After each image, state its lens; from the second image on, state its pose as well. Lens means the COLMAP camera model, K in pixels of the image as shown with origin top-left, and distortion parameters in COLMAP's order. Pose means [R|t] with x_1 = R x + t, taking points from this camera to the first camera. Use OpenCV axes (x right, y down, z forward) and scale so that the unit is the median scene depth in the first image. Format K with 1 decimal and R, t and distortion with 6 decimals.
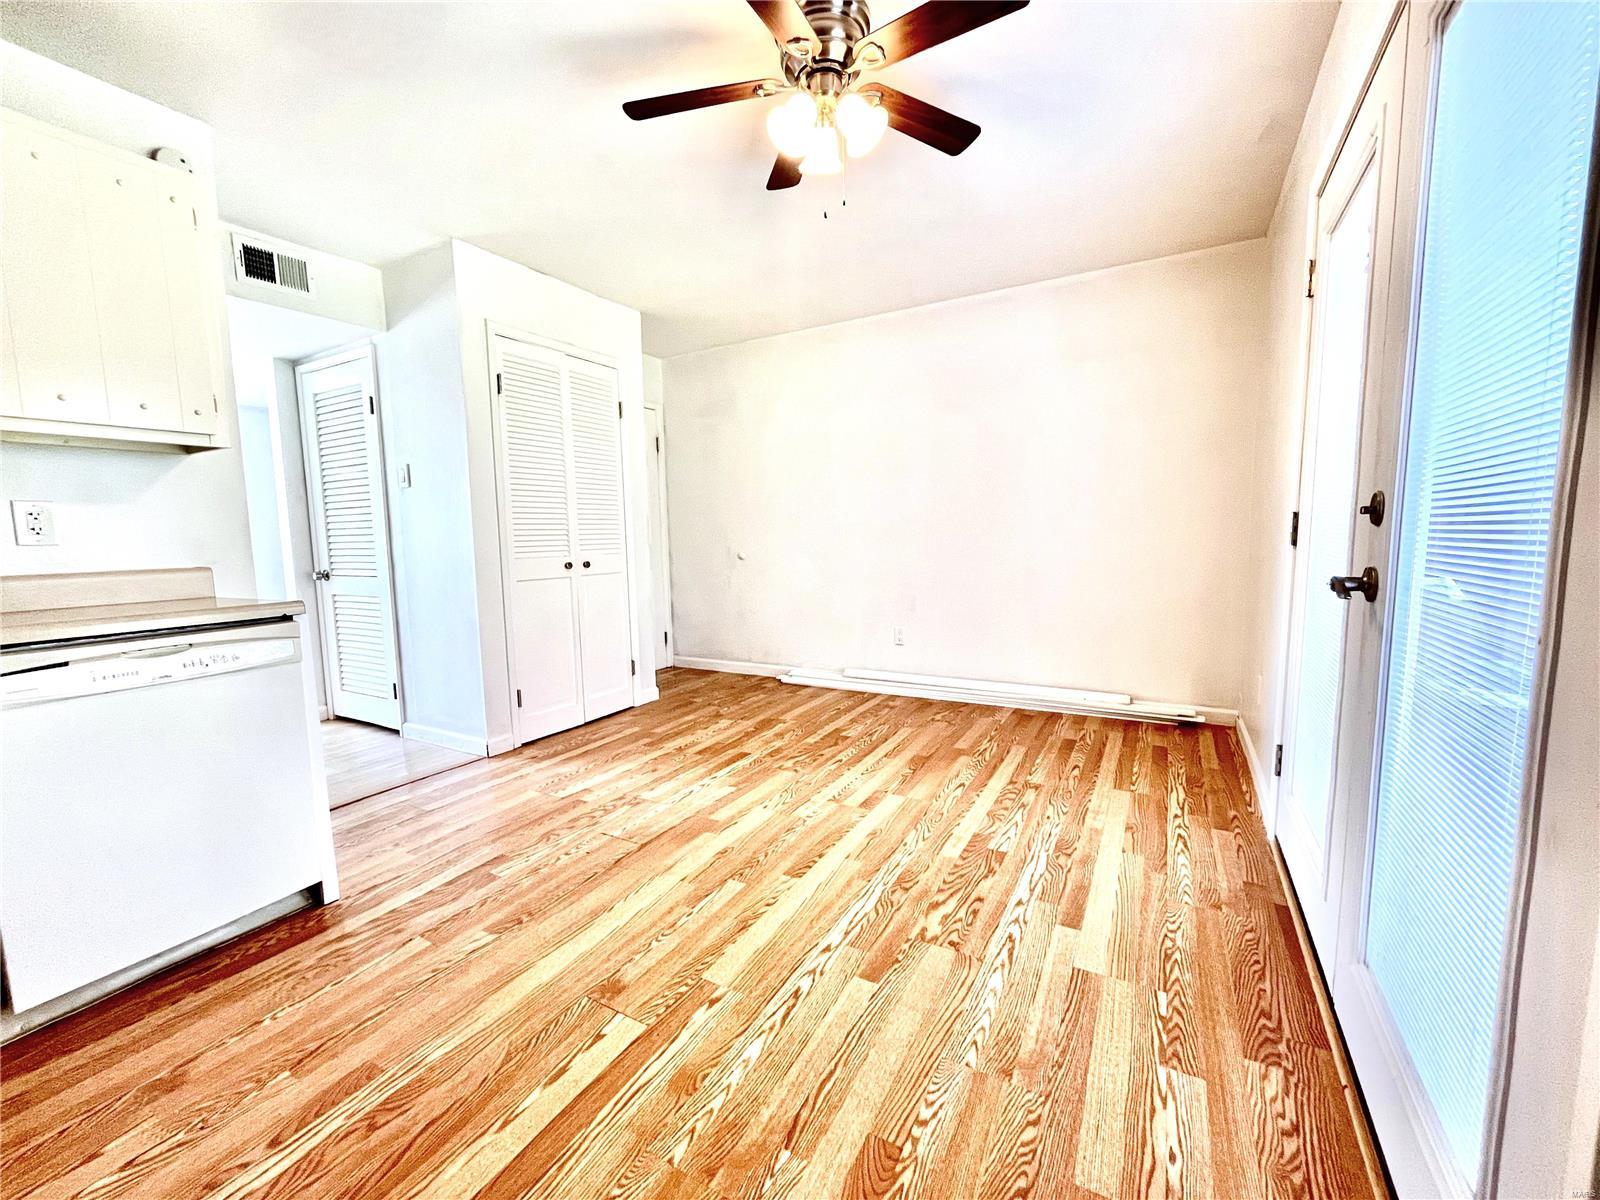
lens RADIAL K [[644.5, 0, 800.0], [0, 644.5, 602.0], [0, 0, 1]] dist [-0.002499, 0.000881]
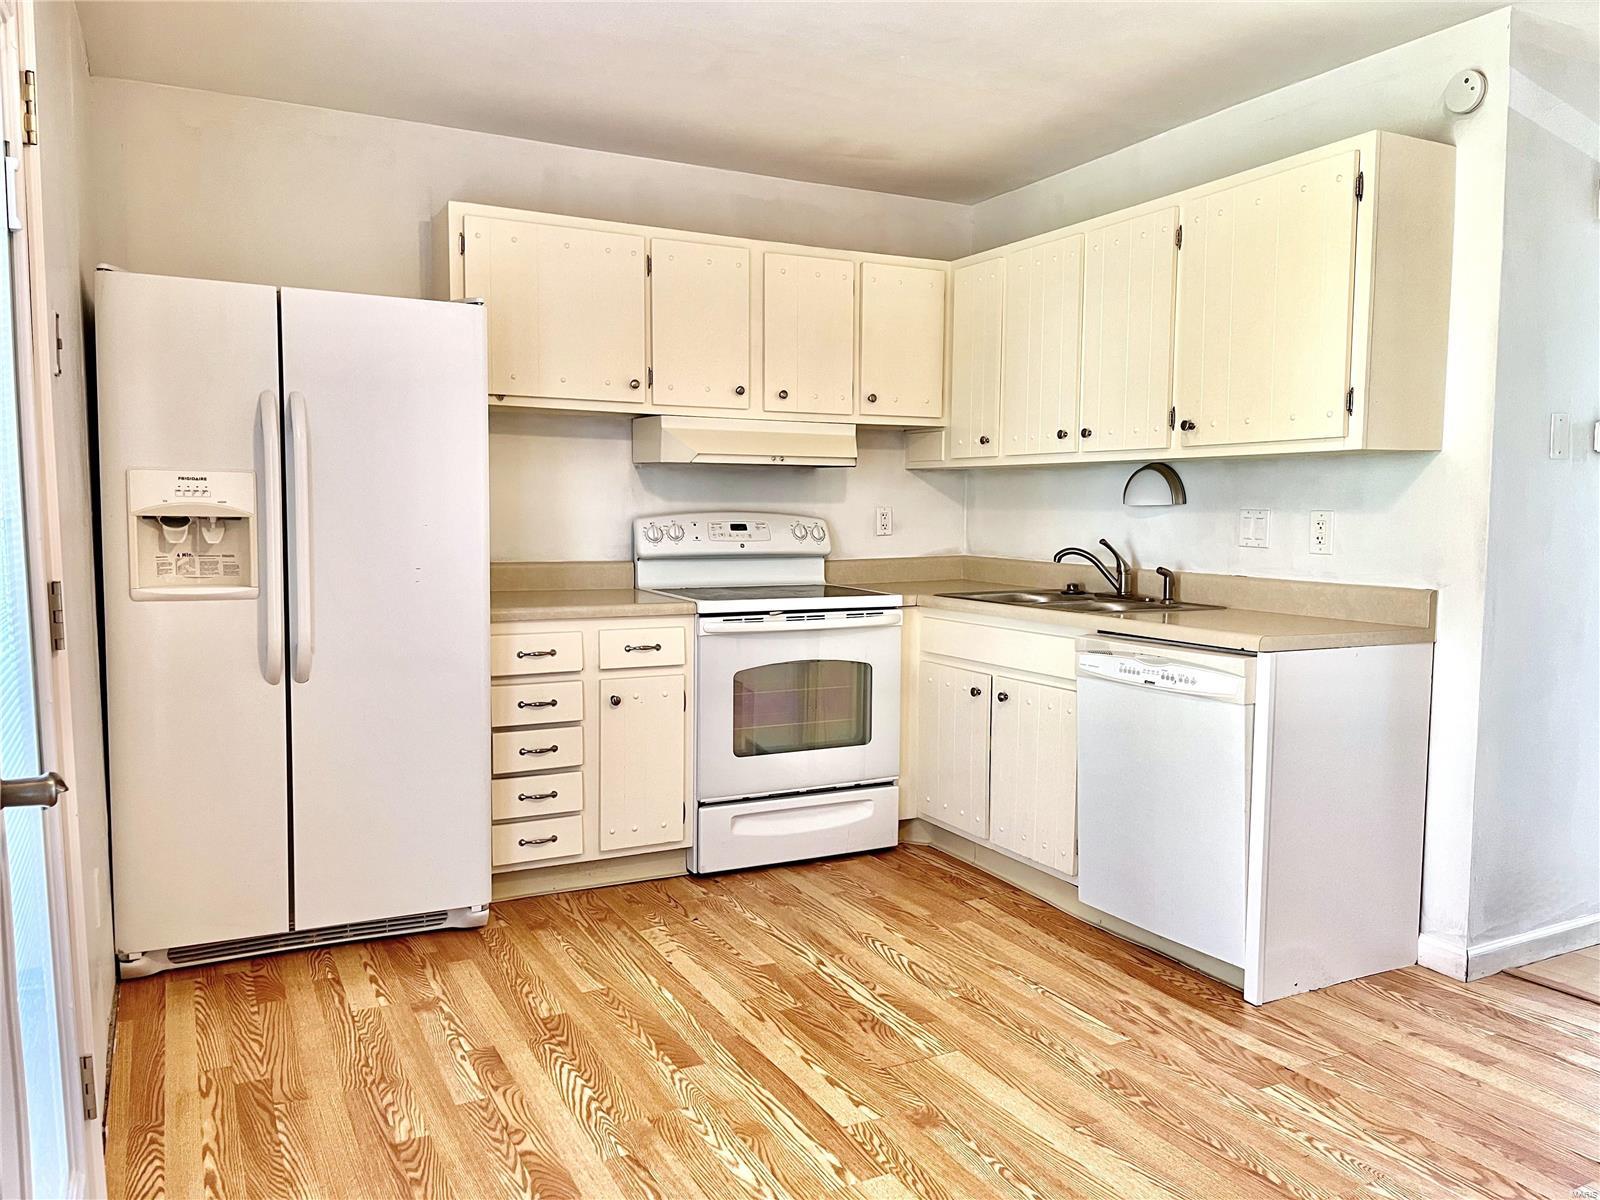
lens RADIAL K [[1202.8, 0, 803.1], [0, 1202.8, 606.3], [0, 0, 1]] dist [0.043469, -0.054916]
pose [[-0.544419, 0.091240, -0.833836, 0.767784], [-0.078552, 0.984153, 0.158975, -0.216409], [0.835127, 0.152049, -0.528625, 1.173145]]
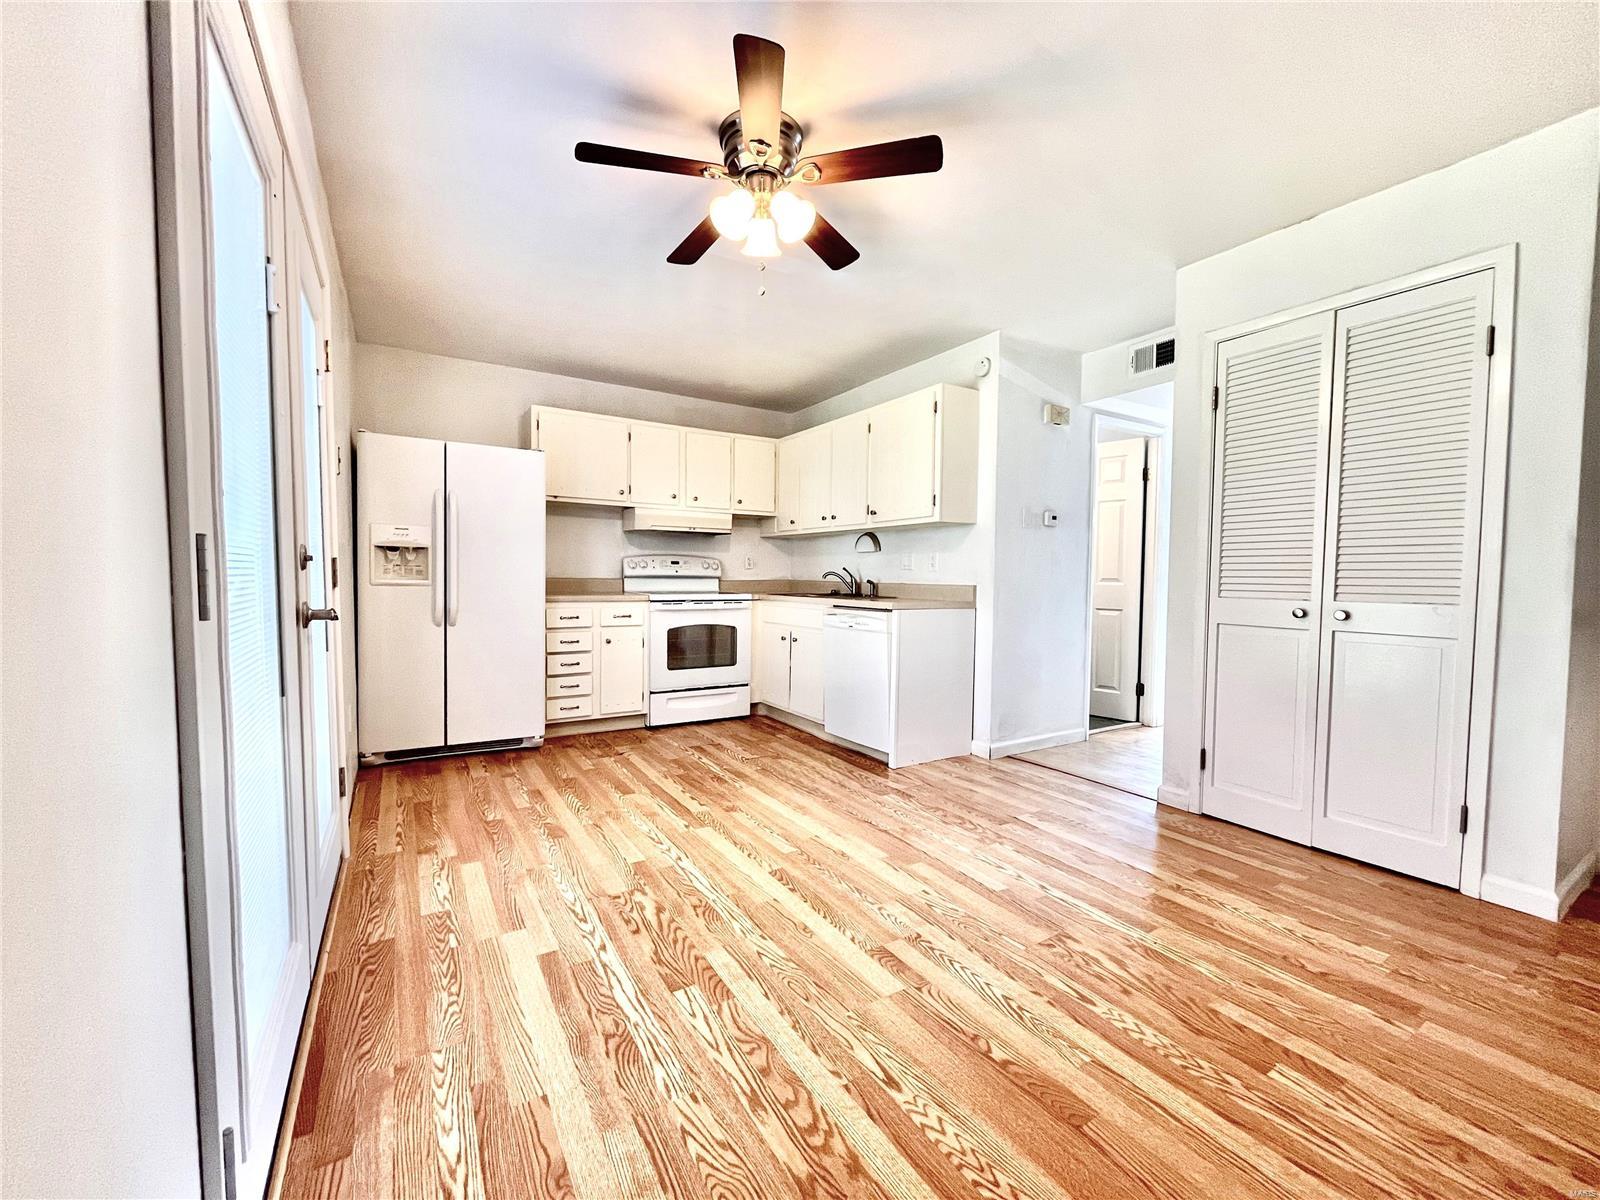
lens RADIAL K [[644.5, 0, 792.6], [0, 644.5, 600.5], [0, 0, 1]] dist [-0.002499, 0.000881]
pose [[-0.484301, 0.054117, -0.873226, 0.905759], [-0.088819, 0.989888, 0.110607, -0.168476], [0.870382, 0.131126, -0.474596, 1.449020]]
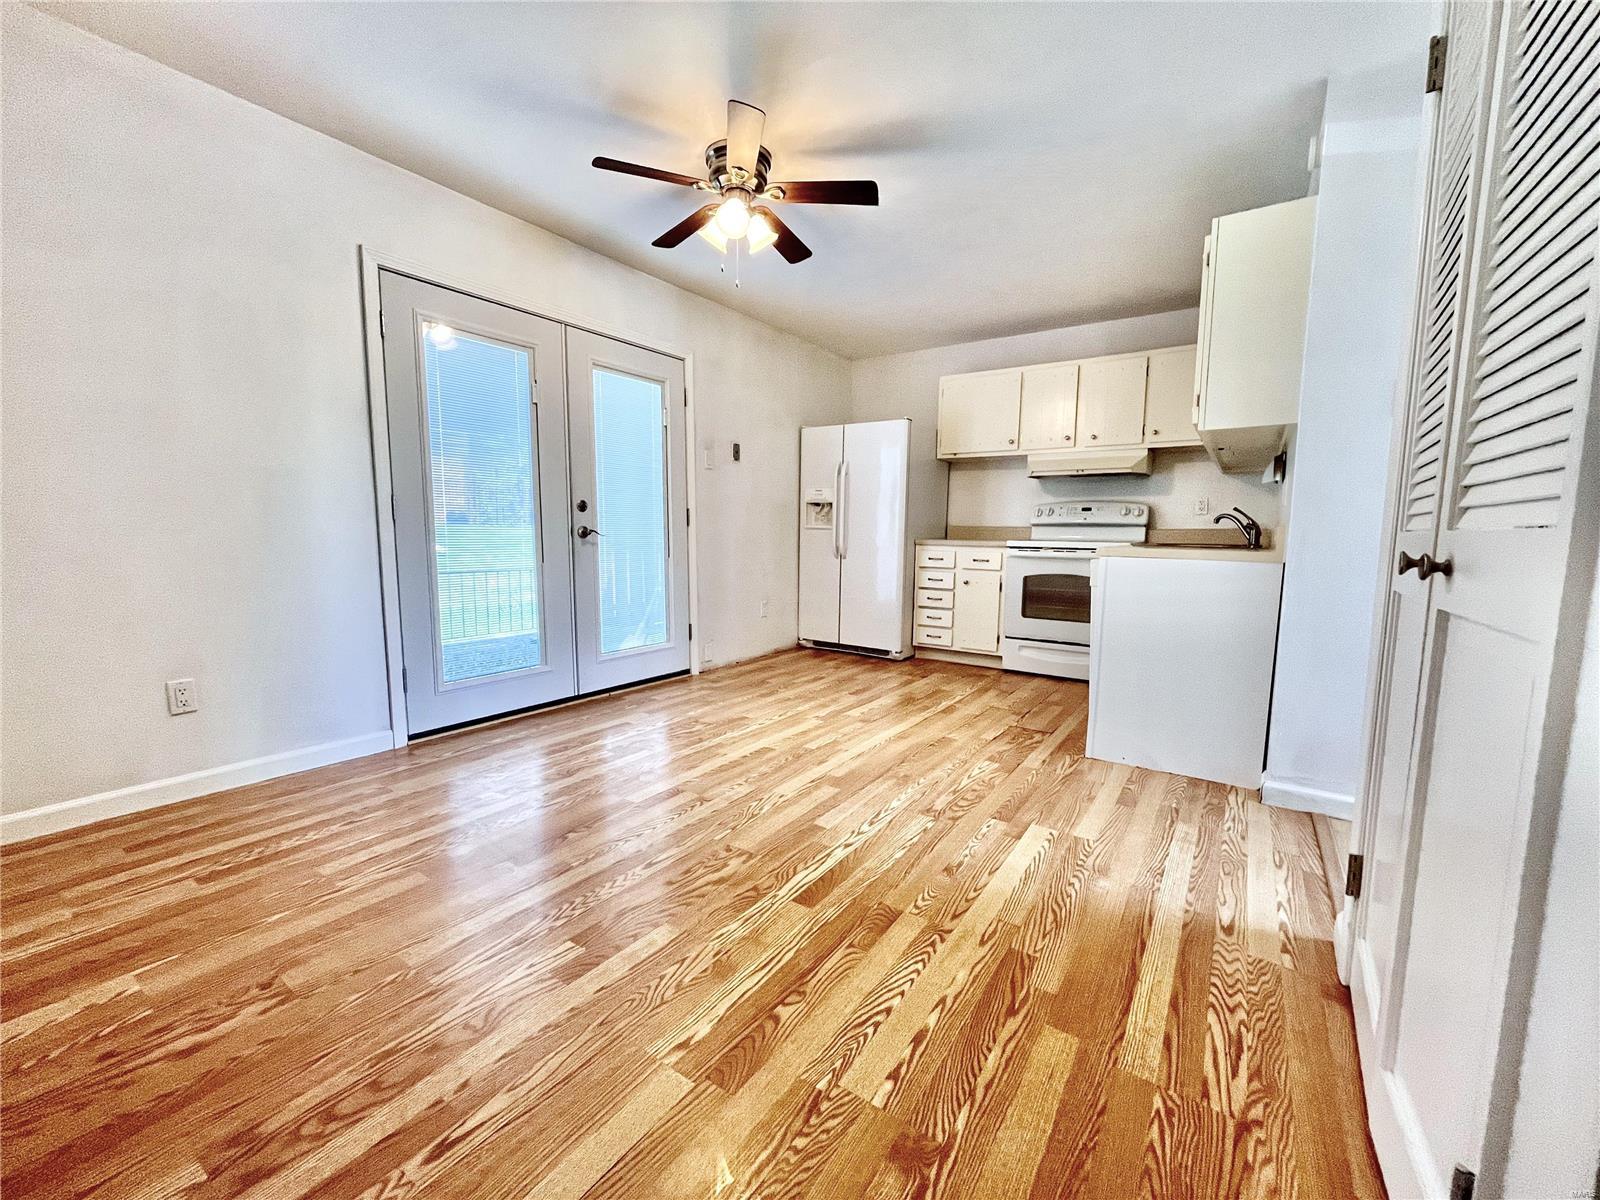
lens RADIAL K [[644.5, 0, 803.8], [0, 644.5, 603.0], [0, 0, 1]] dist [-0.002499, 0.000881]
pose [[-0.996529, 0.003448, 0.083176, -0.197850], [0.021100, 0.976977, 0.212300, -0.180431], [-0.080529, 0.213318, -0.973658, 2.223999]]
